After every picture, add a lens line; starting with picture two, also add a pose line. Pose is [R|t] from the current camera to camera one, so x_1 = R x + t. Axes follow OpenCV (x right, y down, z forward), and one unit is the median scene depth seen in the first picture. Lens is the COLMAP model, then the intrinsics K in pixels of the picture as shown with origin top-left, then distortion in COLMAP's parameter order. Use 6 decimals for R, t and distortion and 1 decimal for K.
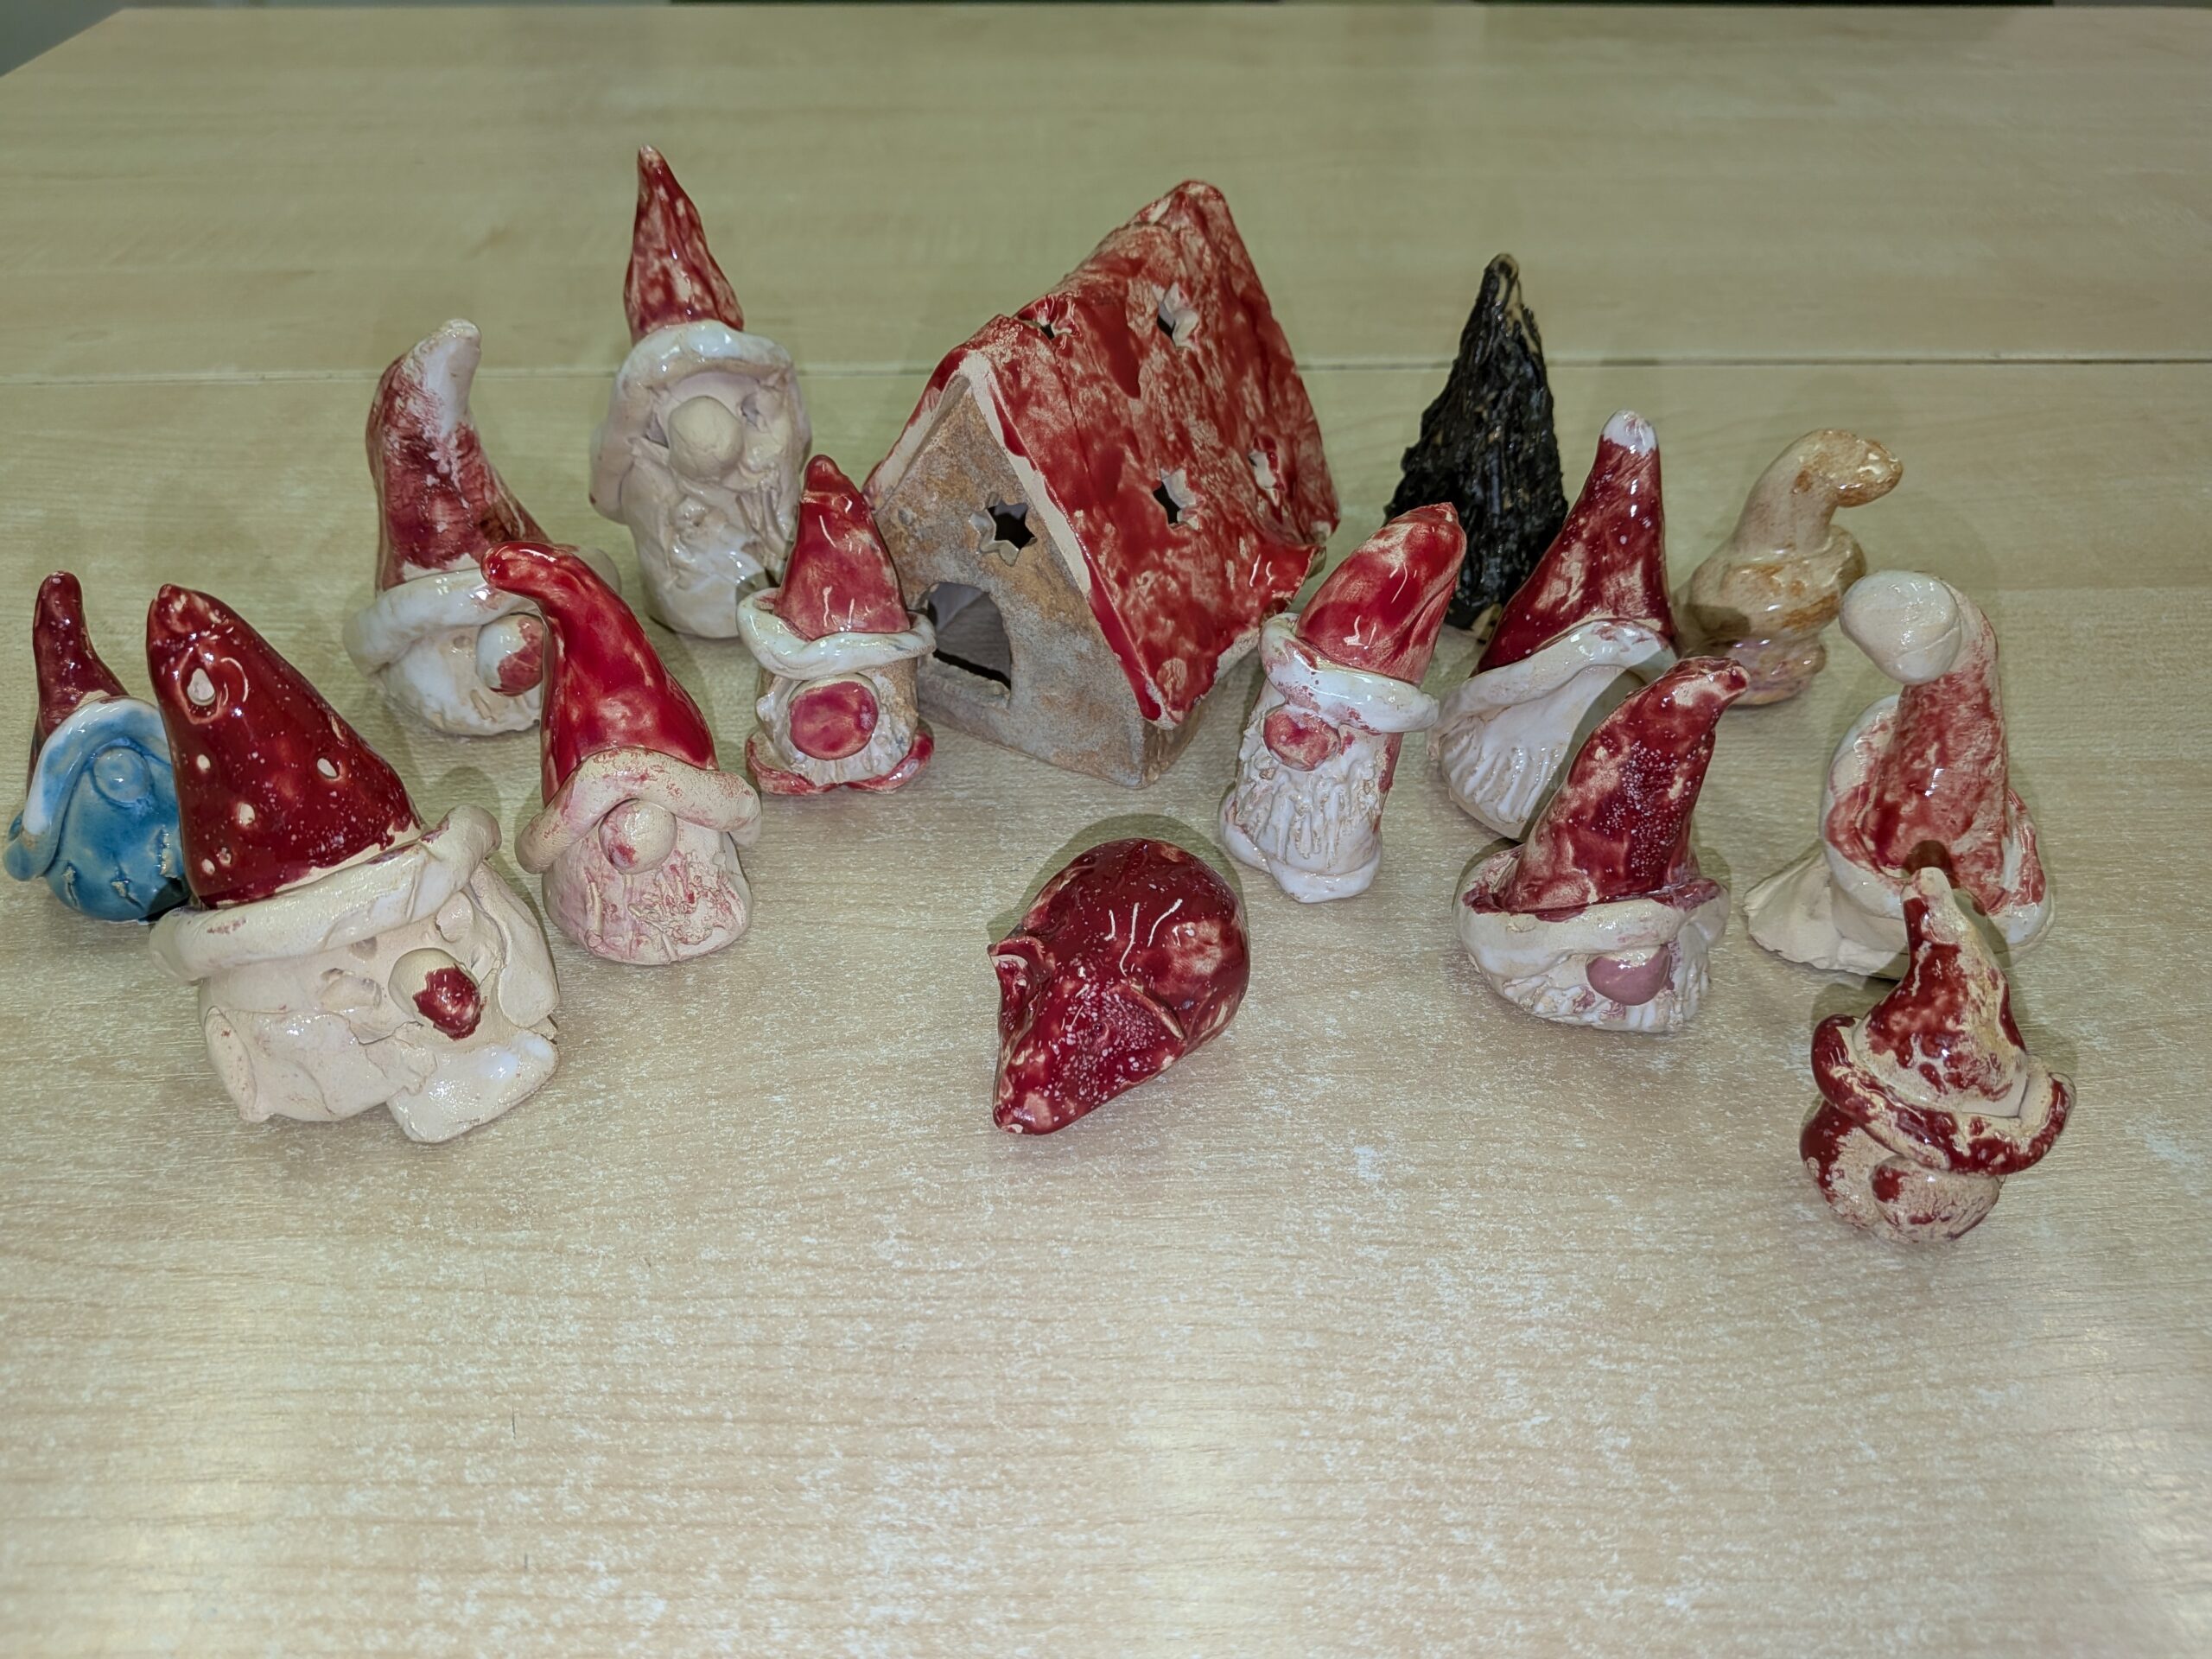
lens RADIAL K [[1653.6, 0, 1046.3], [0, 1653.6, 775.9], [0, 0, 1]] dist [0.069402, -0.169382]
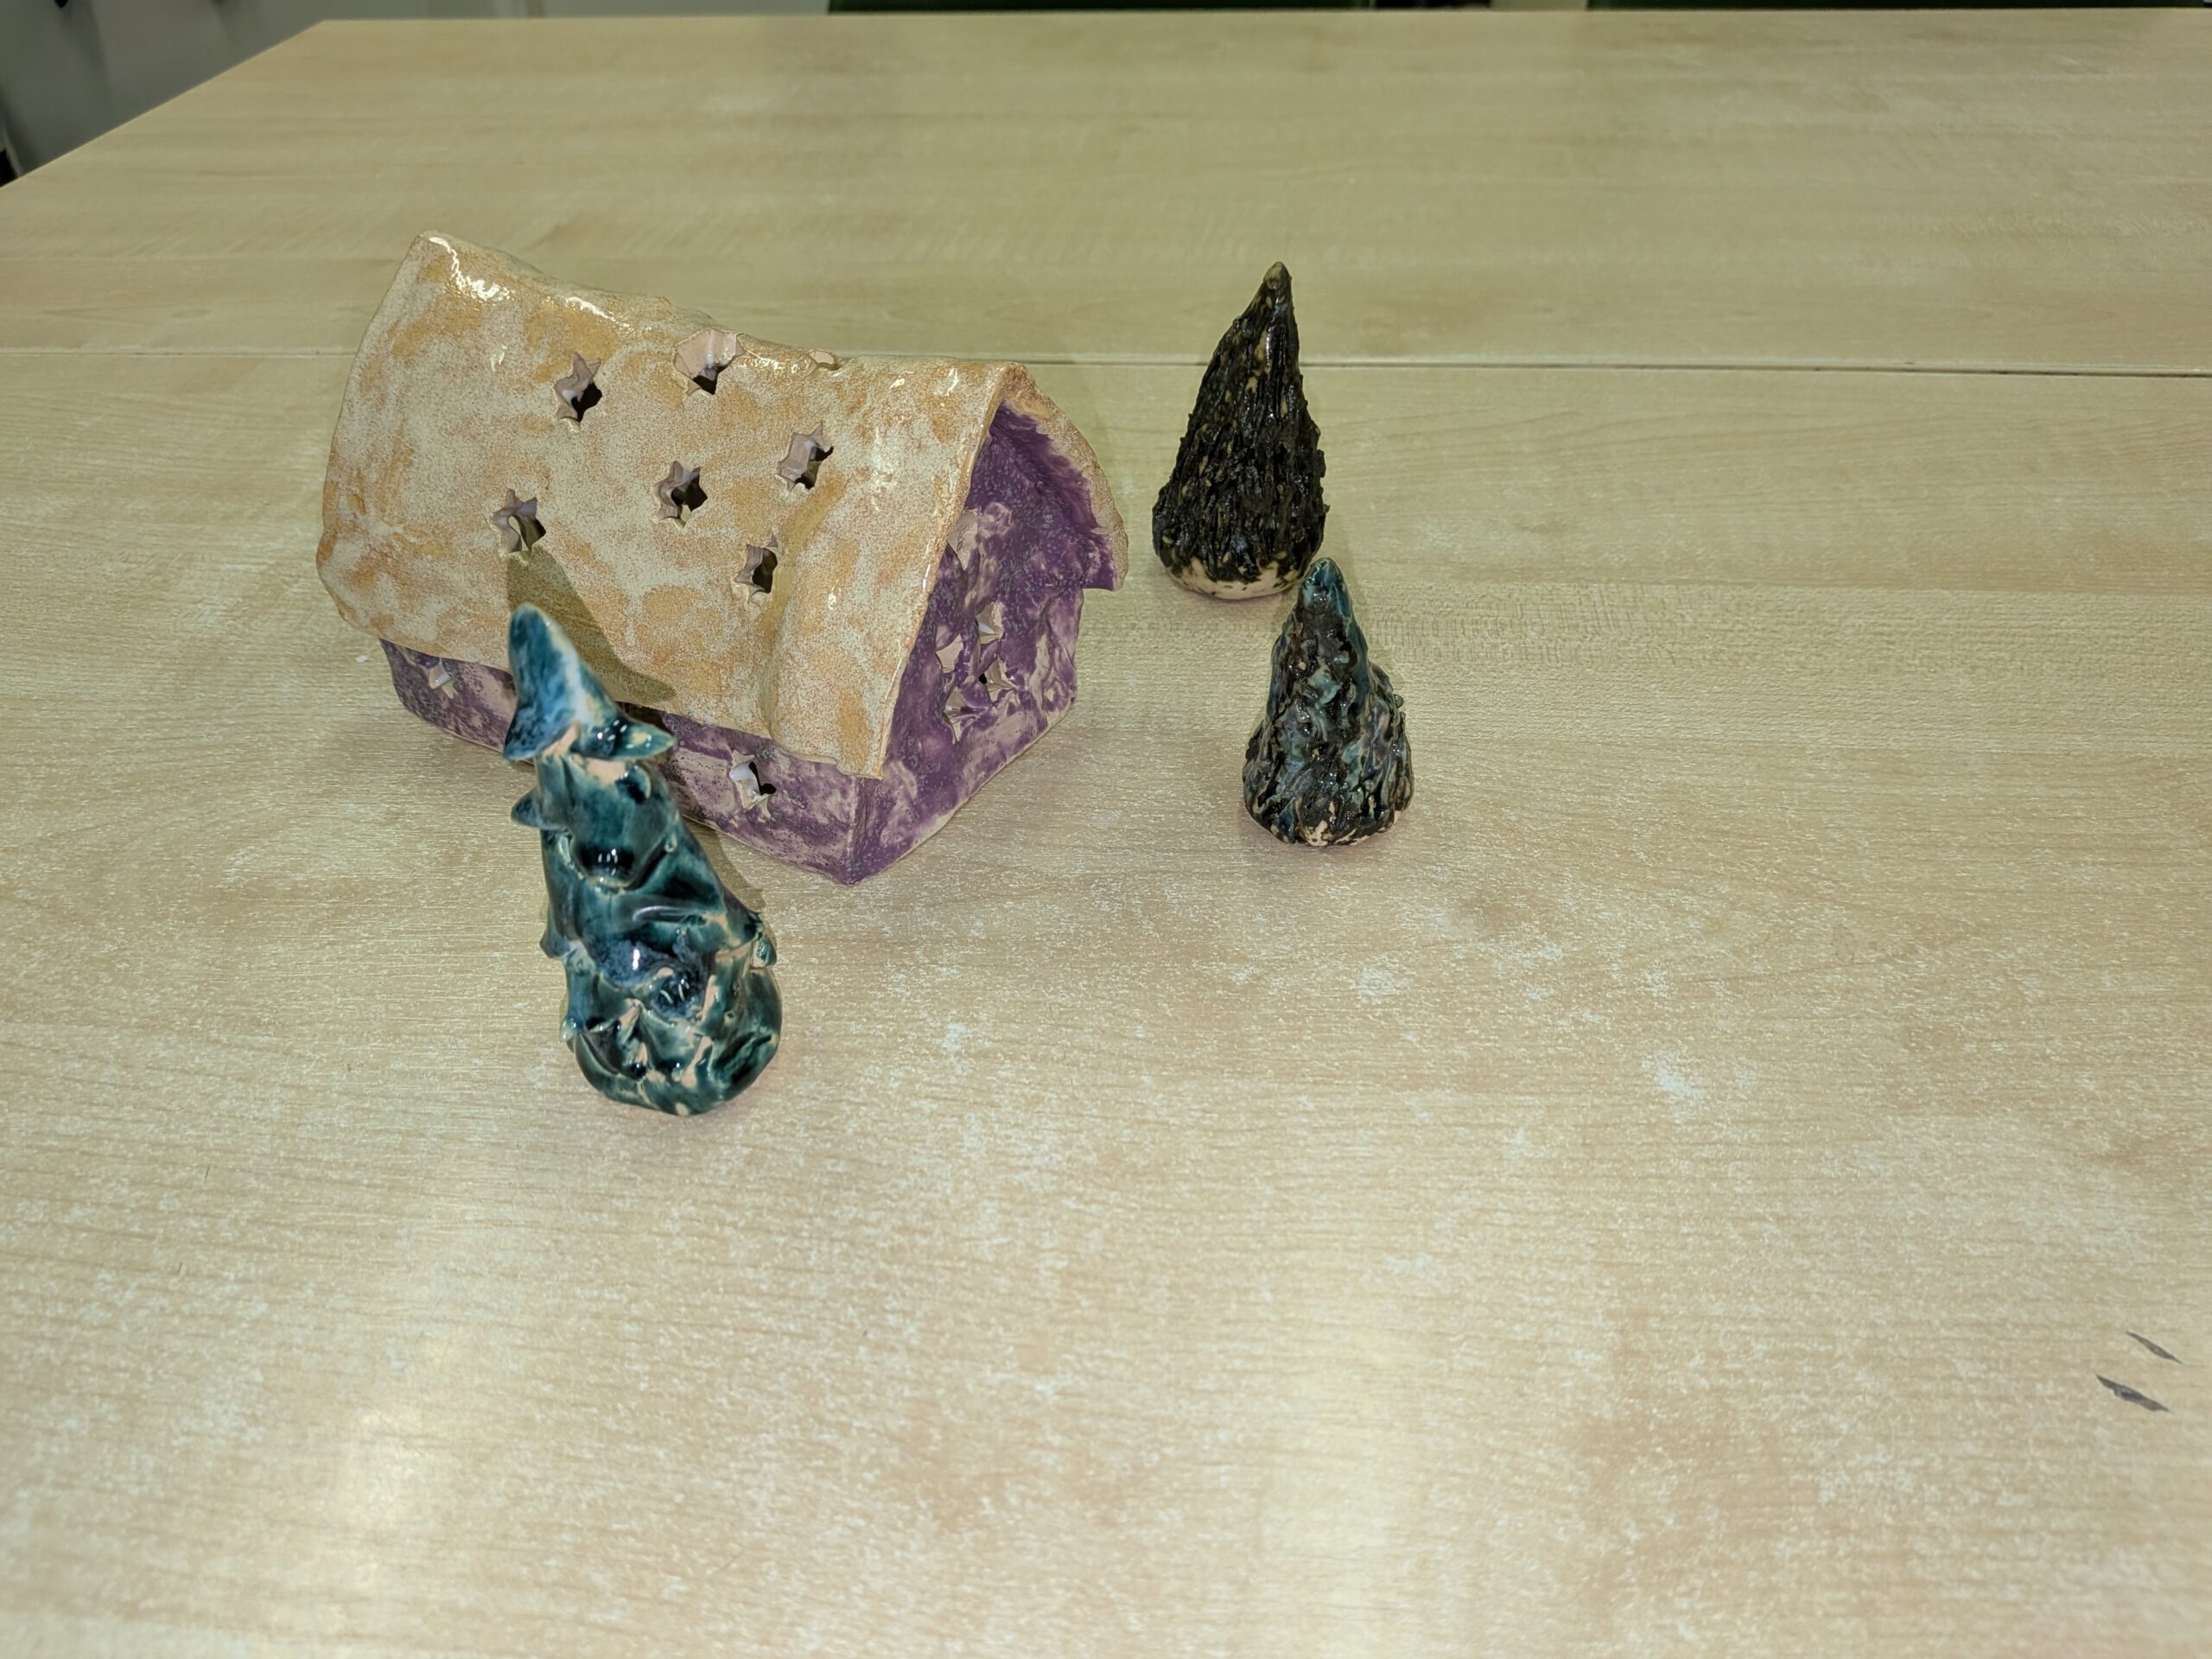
lens RADIAL K [[1638.9, 0, 1092.9], [0, 1638.9, 785.8], [0, 0, 1]] dist [0.074594, -0.157514]
pose [[0.990280, 0.053570, -0.128361, 0.393676], [-0.051995, 0.998526, 0.015592, 0.028220], [0.129007, -0.008767, 0.991605, -0.133988]]
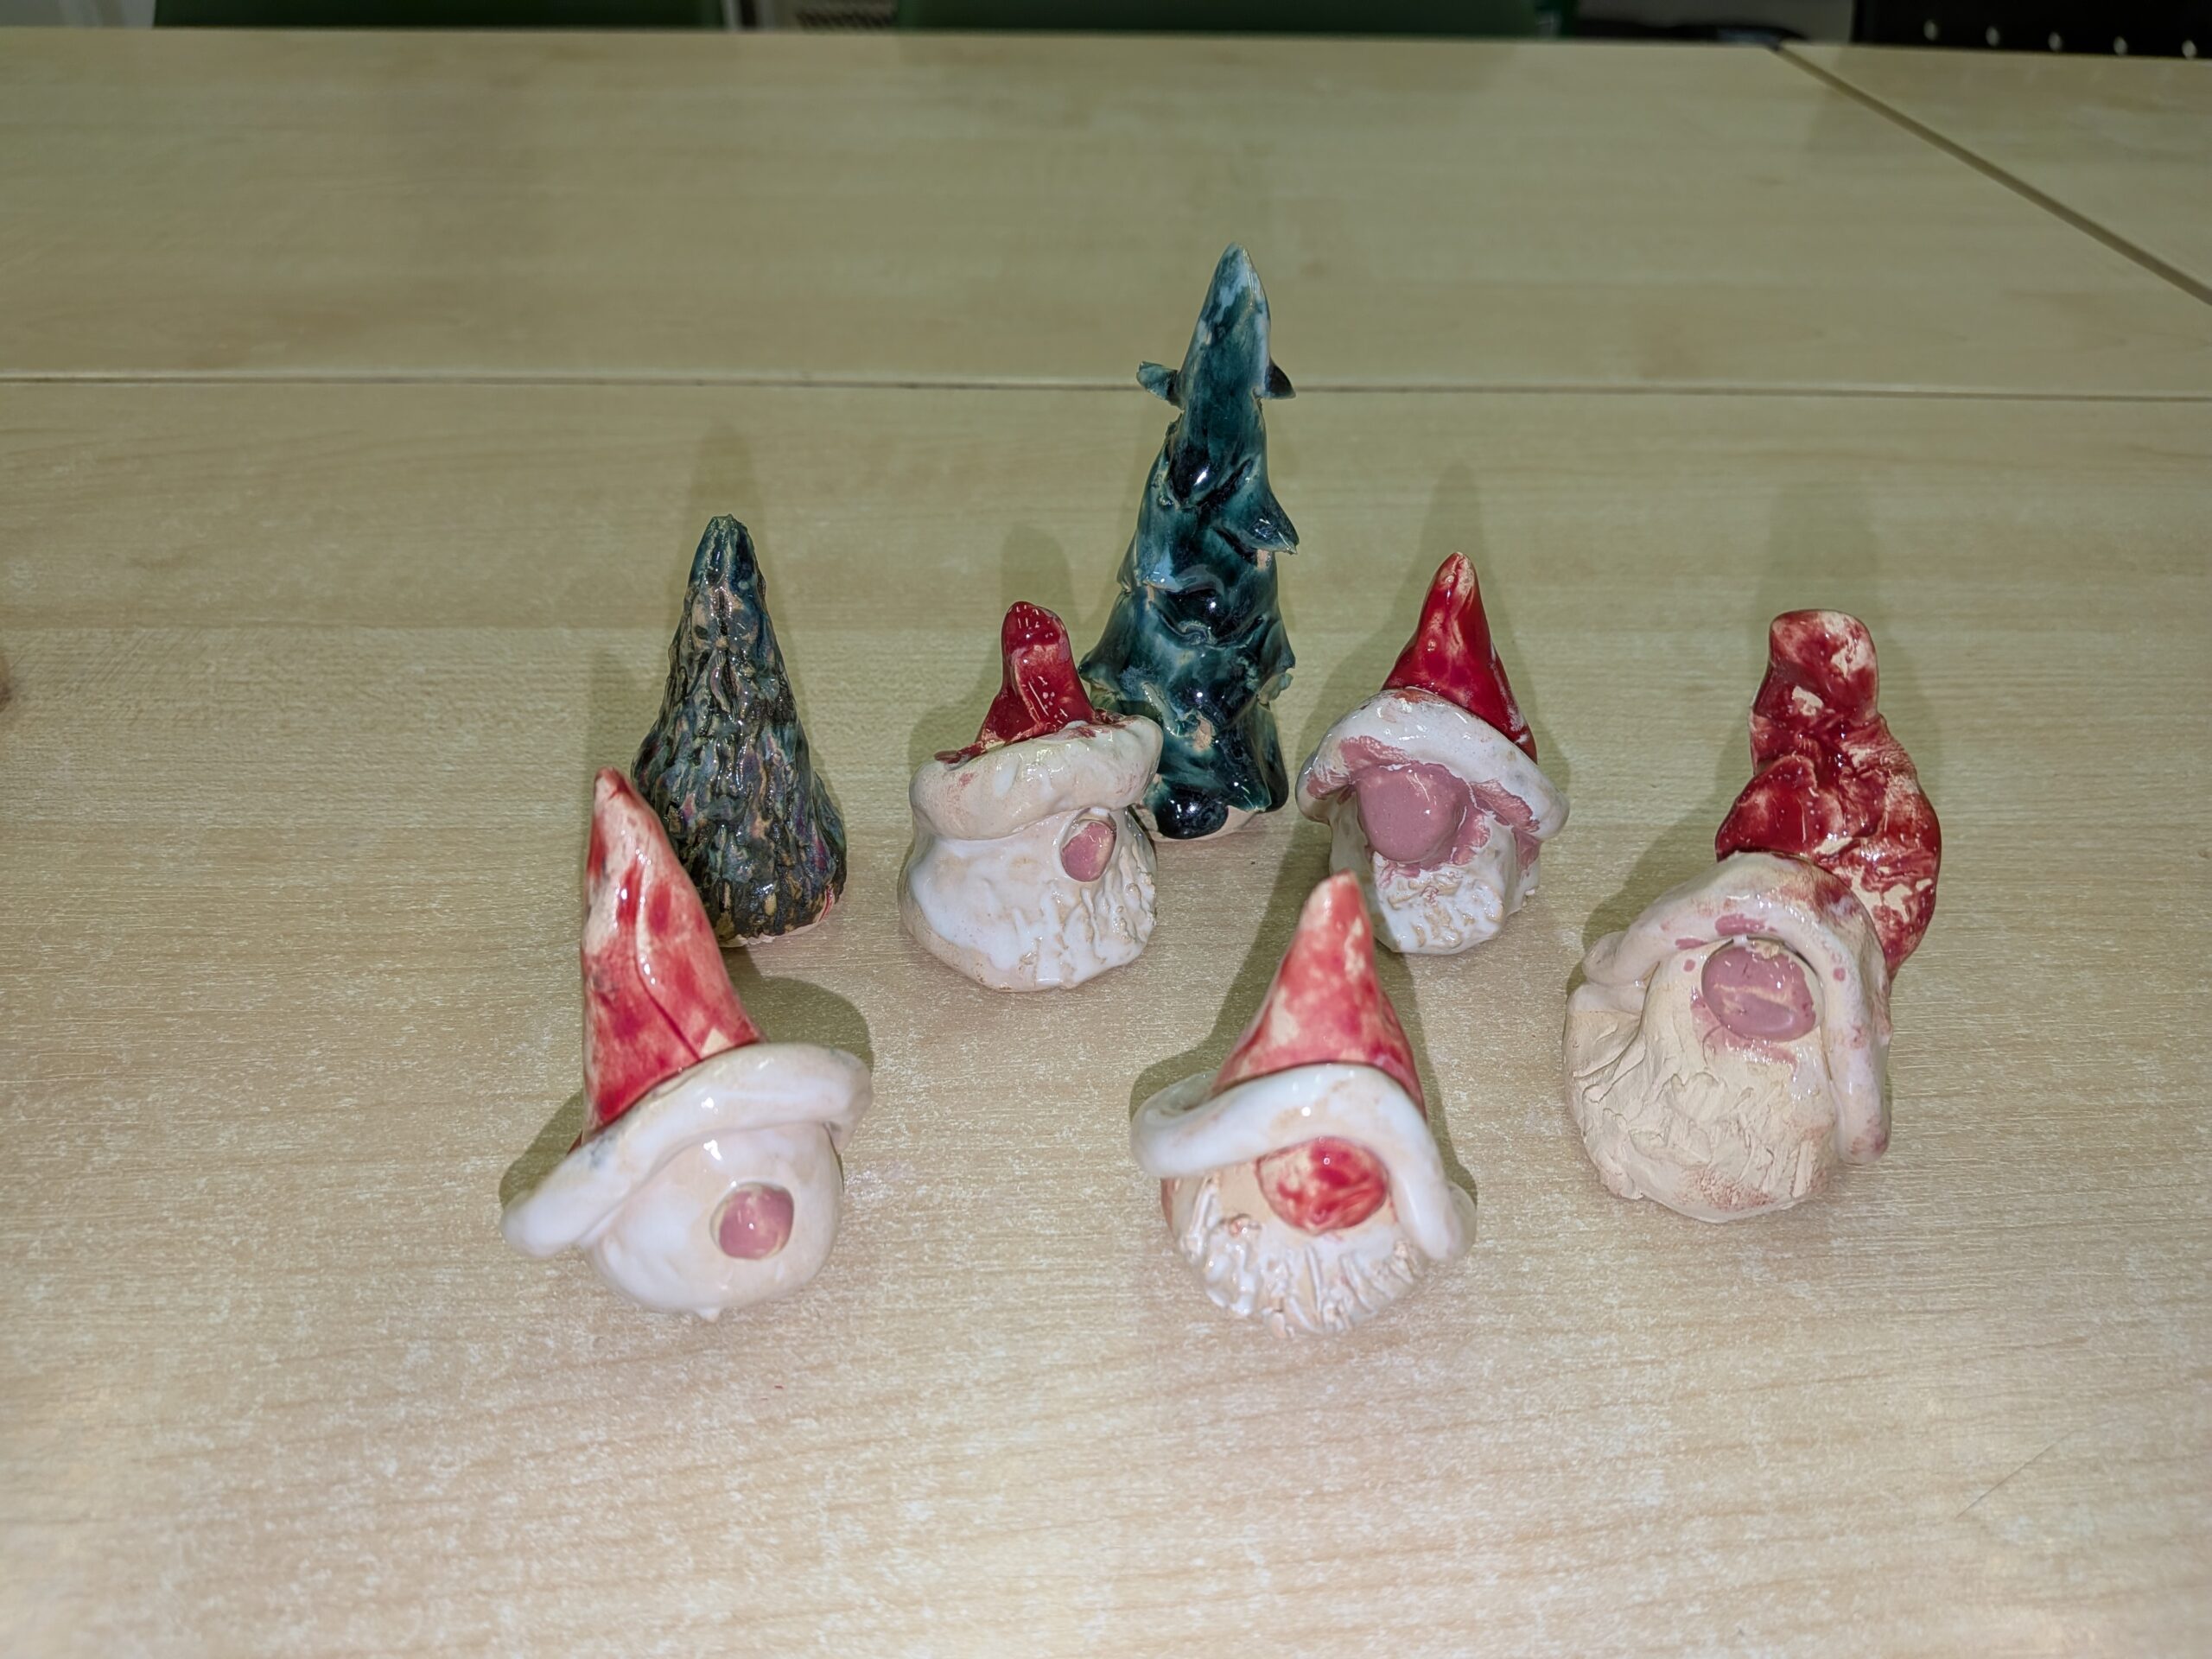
lens RADIAL K [[1637.6, 0, 1124.0], [0, 1637.6, 821.3], [0, 0, 1]] dist [0.085652, -0.192703]
pose [[0.999744, 0.020514, -0.009584, 1.361769], [-0.020673, 0.999645, -0.016807, -0.010084], [0.009236, 0.017001, 0.999813, 0.226305]]
